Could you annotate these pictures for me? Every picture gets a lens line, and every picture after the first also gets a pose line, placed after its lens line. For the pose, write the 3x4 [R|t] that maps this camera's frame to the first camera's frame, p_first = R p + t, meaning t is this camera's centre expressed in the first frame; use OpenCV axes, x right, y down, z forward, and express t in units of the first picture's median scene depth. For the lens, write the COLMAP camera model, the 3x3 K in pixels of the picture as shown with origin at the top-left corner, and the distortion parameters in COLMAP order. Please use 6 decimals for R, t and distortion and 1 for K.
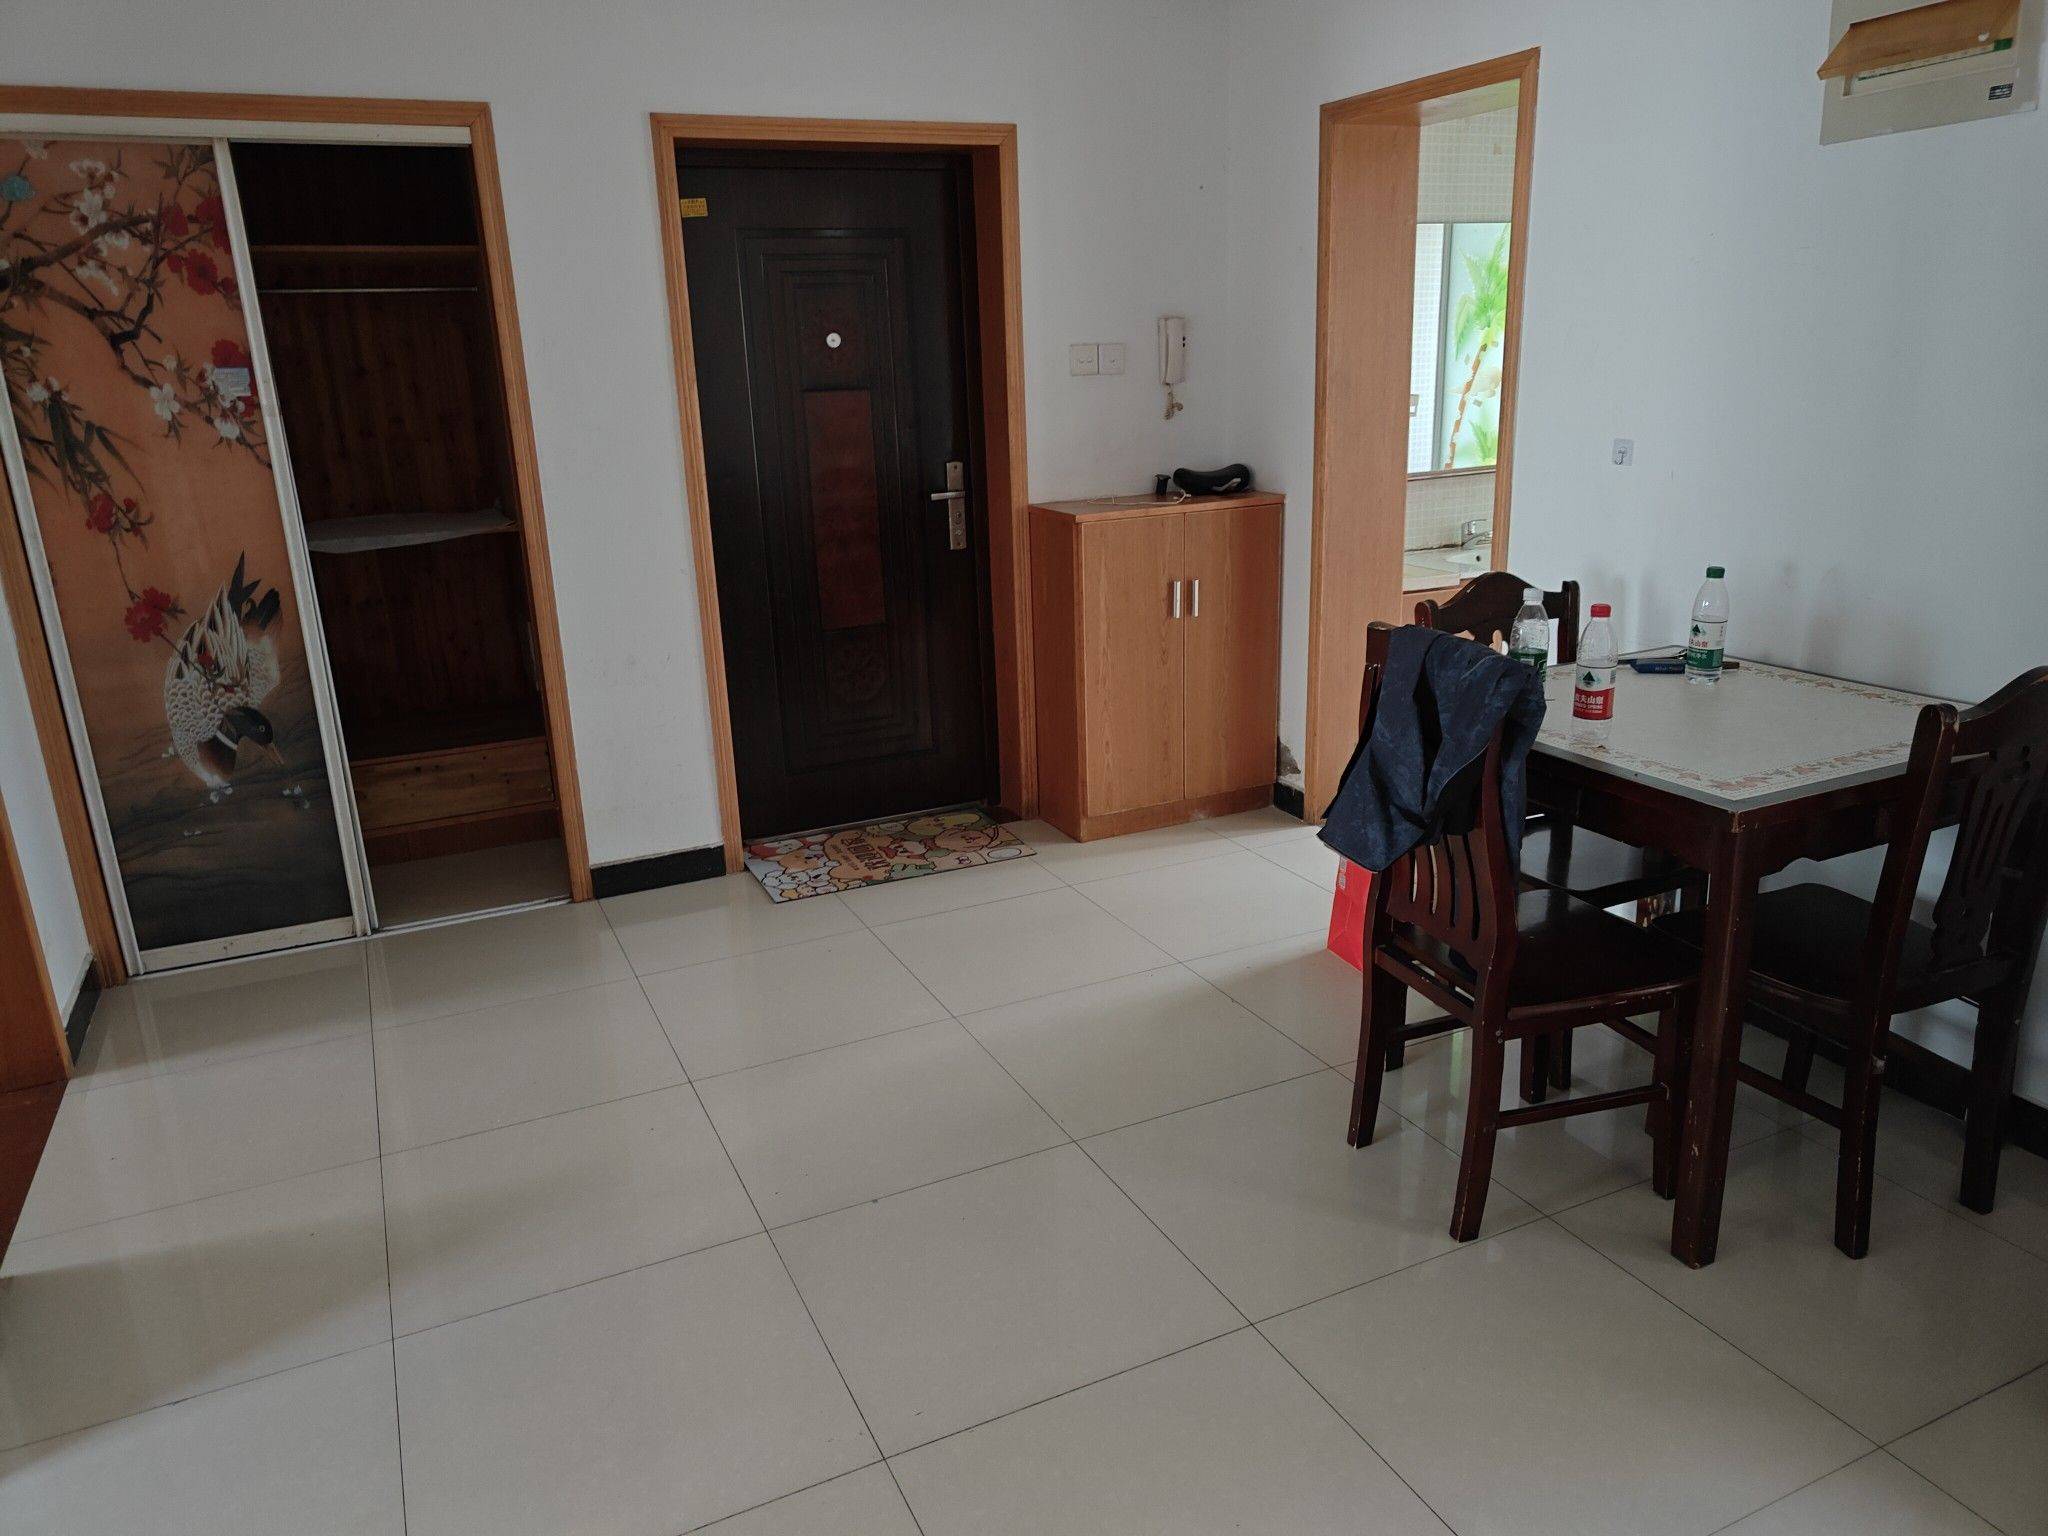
lens RADIAL K [[1412.7, 0, 1024.0], [0, 1412.7, 768.0], [0, 0, 1]] dist [0.008305, -0.002325]
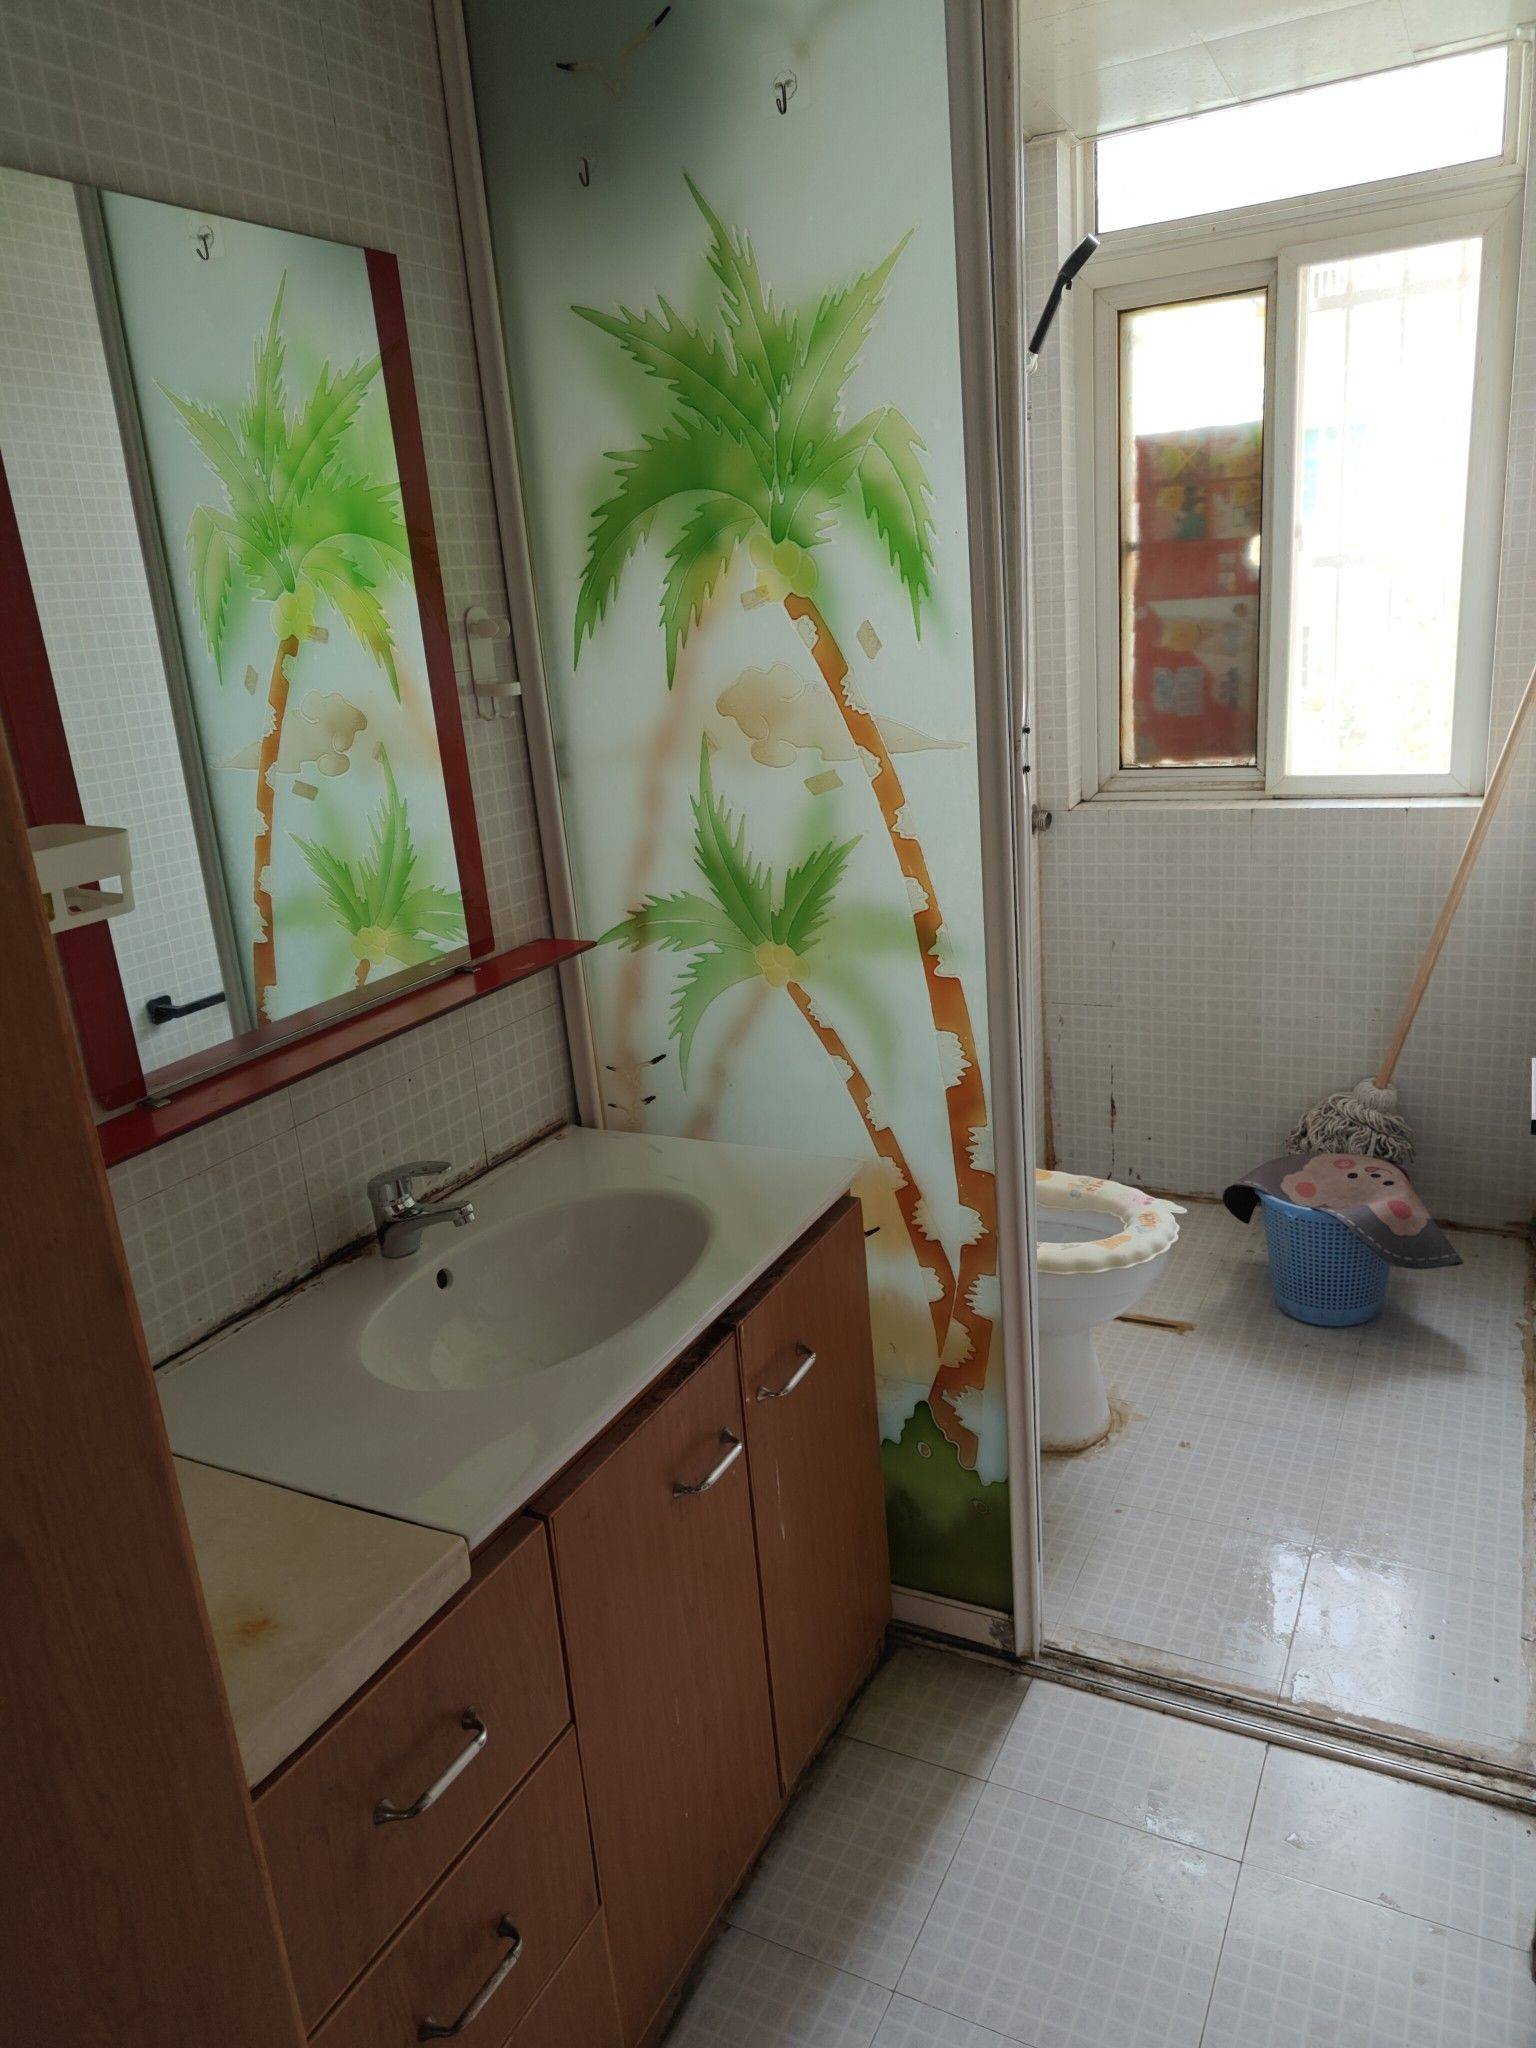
lens RADIAL K [[1412.7, 0, 768.0], [0, 1412.7, 1024.0], [0, 0, 1]] dist [0.008305, -0.002325]
pose [[0.788730, -0.202455, 0.580446, 0.184680], [0.223213, 0.974088, 0.036444, -0.182650], [-0.572784, 0.100818, 0.813483, 0.624026]]
